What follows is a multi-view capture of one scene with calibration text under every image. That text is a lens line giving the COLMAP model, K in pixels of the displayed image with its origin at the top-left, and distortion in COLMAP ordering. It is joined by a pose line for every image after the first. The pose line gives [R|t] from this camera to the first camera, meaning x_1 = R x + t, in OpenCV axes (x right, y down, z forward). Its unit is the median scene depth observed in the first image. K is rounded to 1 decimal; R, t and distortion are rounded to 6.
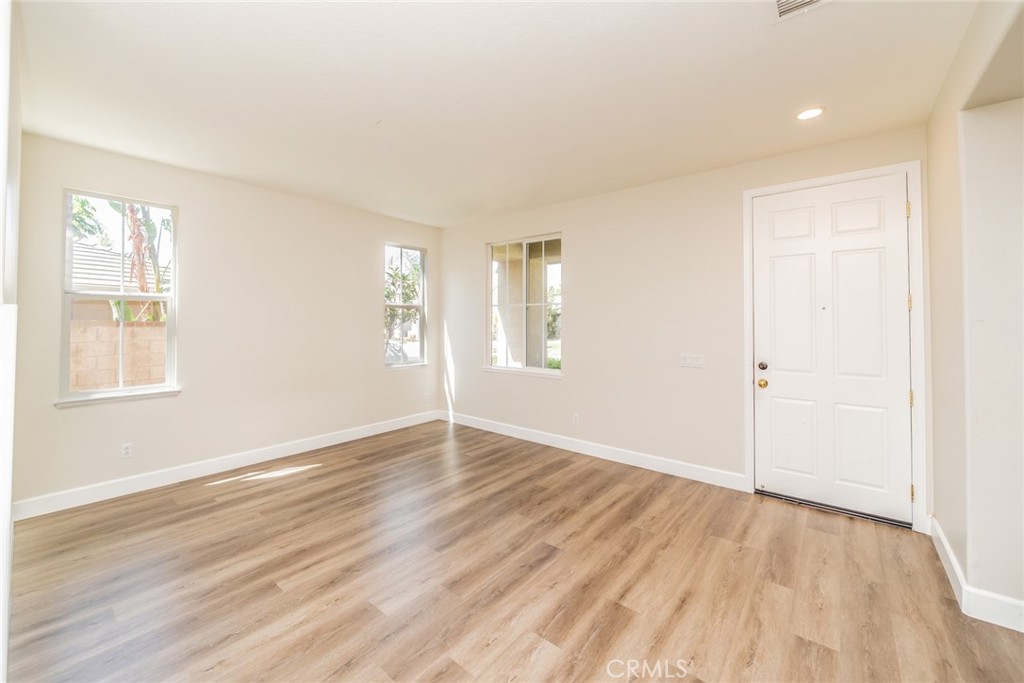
lens RADIAL K [[402.9, 0, 513.2], [0, 402.9, 317.0], [0, 0, 1]] dist [0.001492, 0.000093]
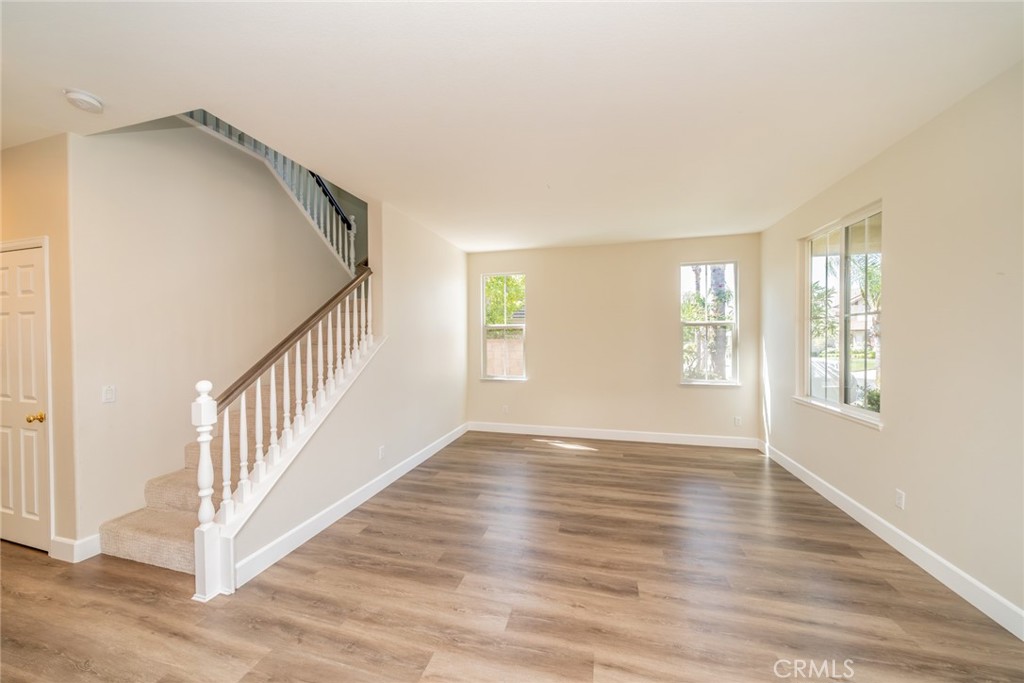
lens RADIAL K [[359.8, 0, 512.0], [0, 359.8, 341.5], [0, 0, 1]] dist [-0.001211, -0.000058]
pose [[0.414948, 0.001315, -0.909844, 0.483846], [0.017003, 0.999813, 0.009200, 0.000484], [0.909686, -0.019287, 0.414848, 0.285809]]
